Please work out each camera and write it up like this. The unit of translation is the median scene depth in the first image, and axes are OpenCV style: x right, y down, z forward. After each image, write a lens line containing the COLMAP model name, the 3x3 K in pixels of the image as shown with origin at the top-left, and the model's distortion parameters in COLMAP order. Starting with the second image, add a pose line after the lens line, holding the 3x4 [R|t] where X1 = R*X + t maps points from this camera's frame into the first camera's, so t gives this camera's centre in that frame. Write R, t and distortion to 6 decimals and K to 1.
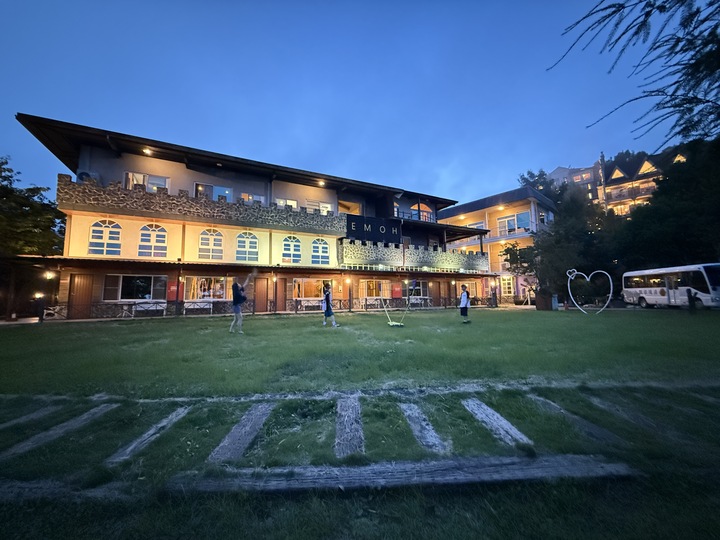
lens RADIAL K [[289.1, 0, 360.5], [0, 289.1, 269.2], [0, 0, 1]] dist [0.001033, 0.000355]
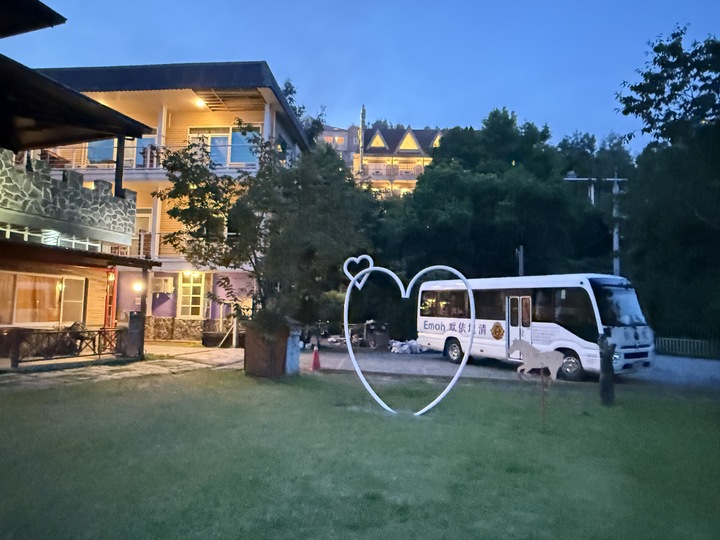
lens RADIAL K [[468.9, 0, 361.3], [0, 468.9, 267.0], [0, 0, 1]] dist [0.000832, 0.001478]
pose [[0.721770, 0.099169, 0.684991, 0.332469], [-0.103731, 0.994003, -0.034605, 0.024159], [-0.684315, -0.046078, 0.727729, 0.534423]]
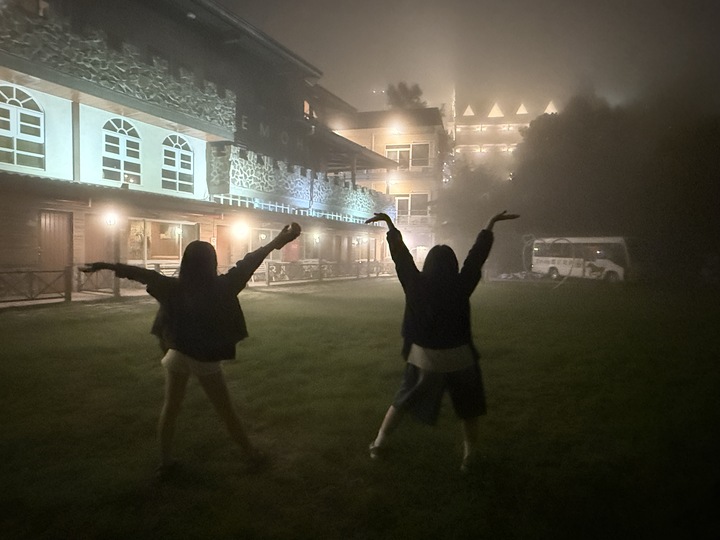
lens RADIAL K [[460.9, 0, 359.2], [0, 460.9, 248.0], [0, 0, 1]] dist [0.009167, -0.000042]
pose [[0.810501, 0.036348, 0.584608, -0.320979], [-0.092724, 0.993450, 0.066784, -0.002222], [-0.578351, -0.108336, 0.808563, 0.194679]]
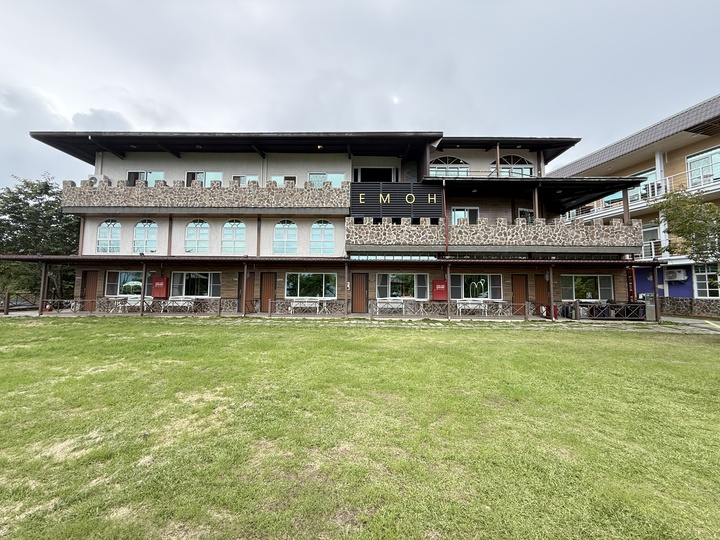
lens RADIAL K [[289.1, 0, 351.7], [0, 289.1, 269.3], [0, 0, 1]] dist [0.001033, 0.000355]
pose [[0.874492, -0.009556, -0.484946, 0.291796], [0.029695, 0.998985, 0.033863, 0.000743], [0.484130, -0.044013, 0.873888, 0.350376]]
